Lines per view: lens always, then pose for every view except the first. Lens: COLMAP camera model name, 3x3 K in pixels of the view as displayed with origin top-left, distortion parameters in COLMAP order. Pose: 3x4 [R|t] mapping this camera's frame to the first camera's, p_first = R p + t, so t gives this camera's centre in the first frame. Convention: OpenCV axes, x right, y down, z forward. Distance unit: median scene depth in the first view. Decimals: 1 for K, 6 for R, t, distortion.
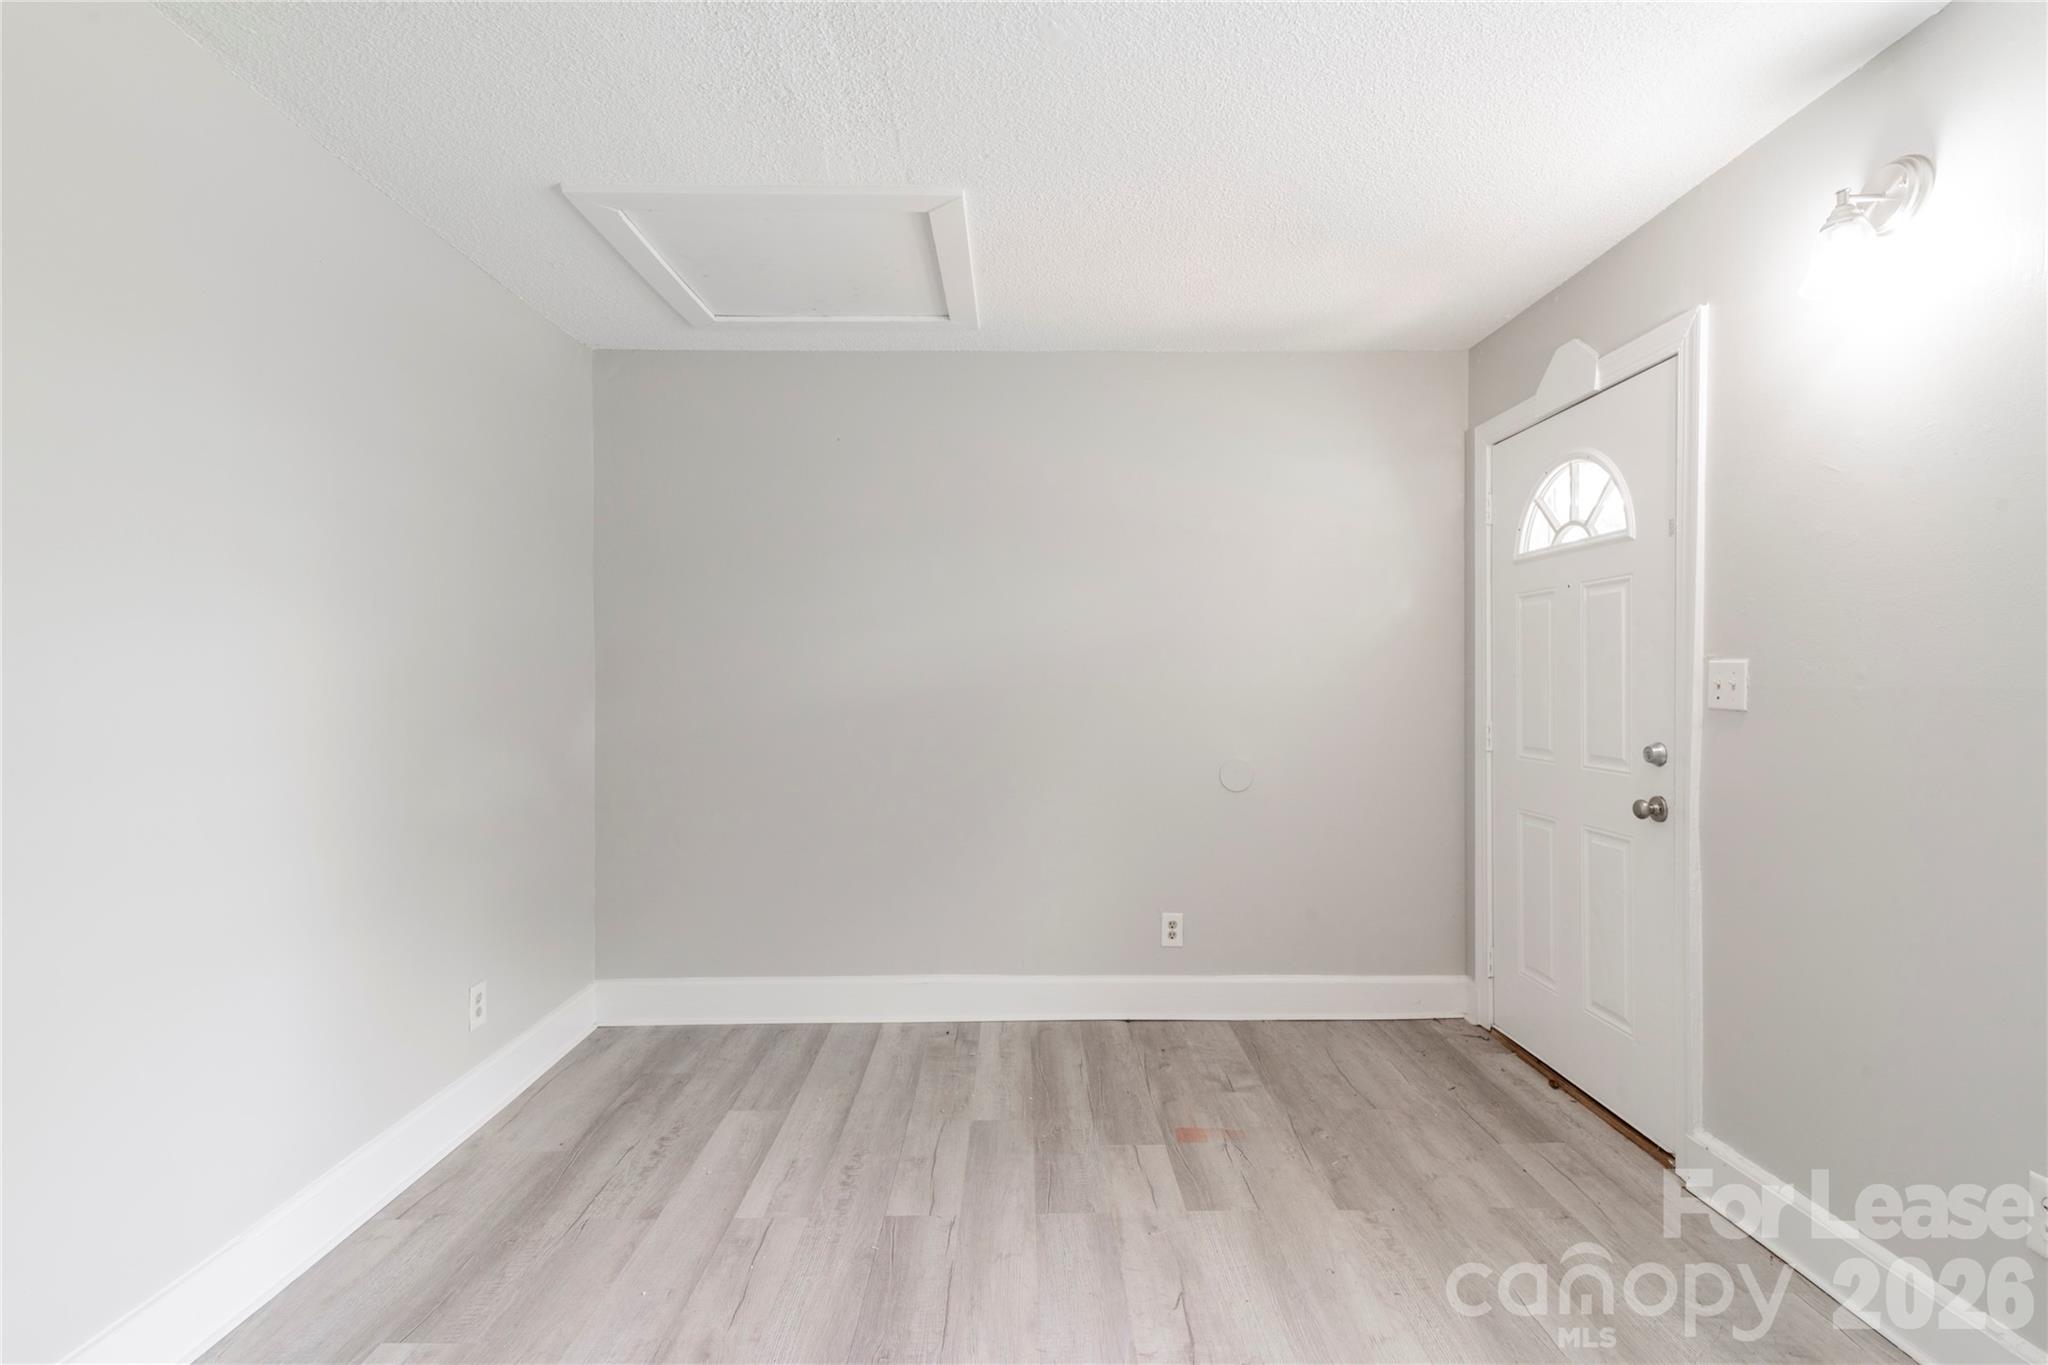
lens RADIAL K [[933.3, 0, 1022.1], [0, 933.3, 685.6], [0, 0, 1]] dist [0.006134, -0.000095]
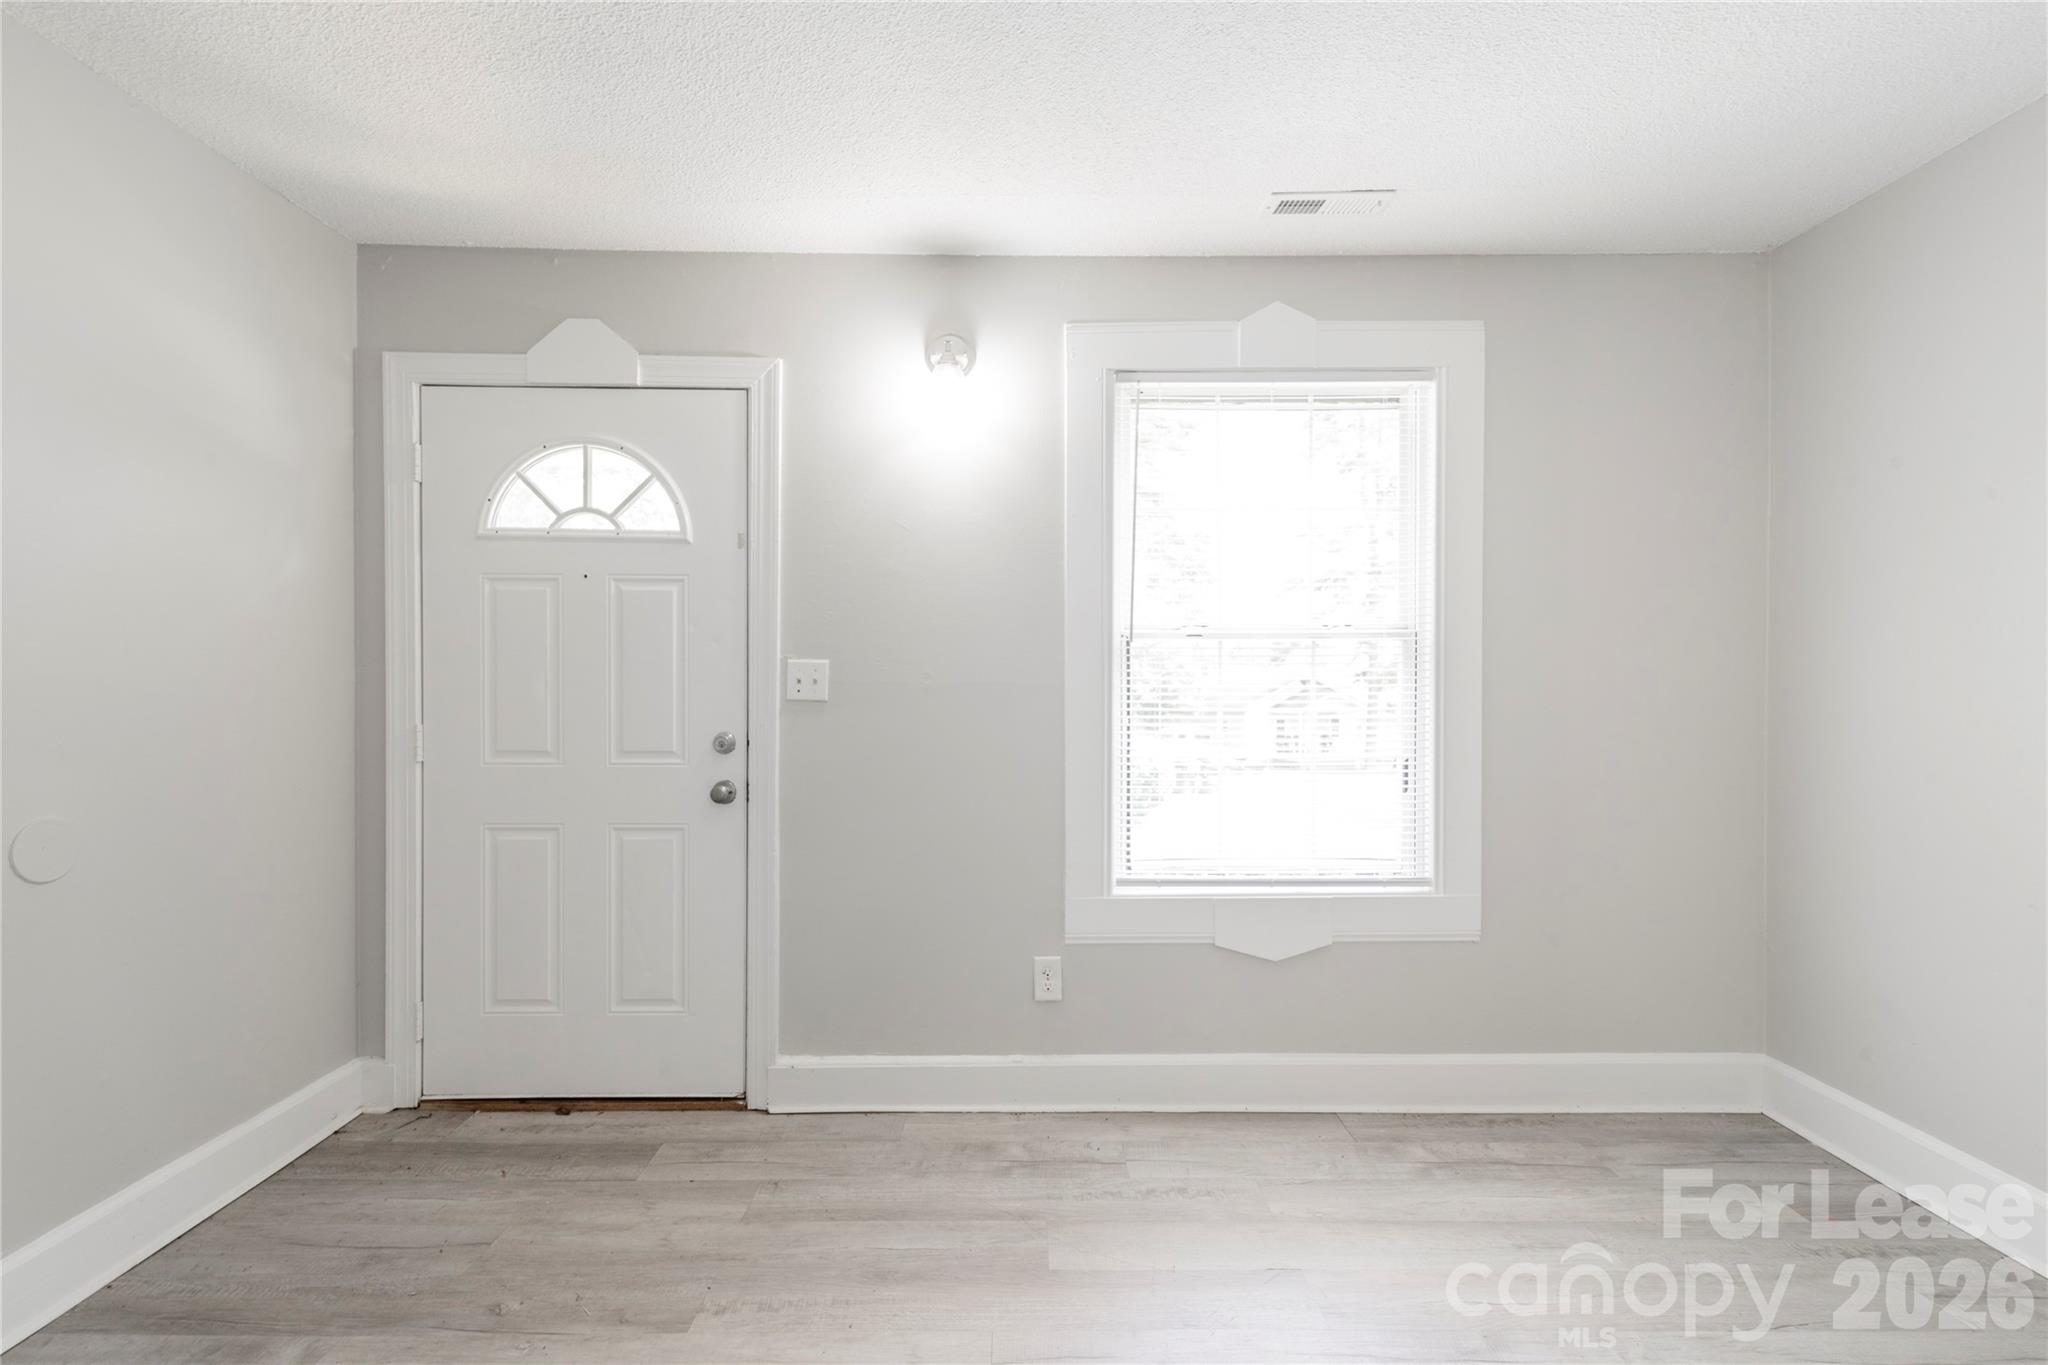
lens RADIAL K [[933.3, 0, 1022.1], [0, 933.3, 685.6], [0, 0, 1]] dist [0.006134, -0.000095]
pose [[0.001705, -0.005600, 0.999983, -0.378679], [0.001631, 0.999983, 0.005597, 0.000027], [-0.999997, 0.001621, 0.001715, 0.579365]]
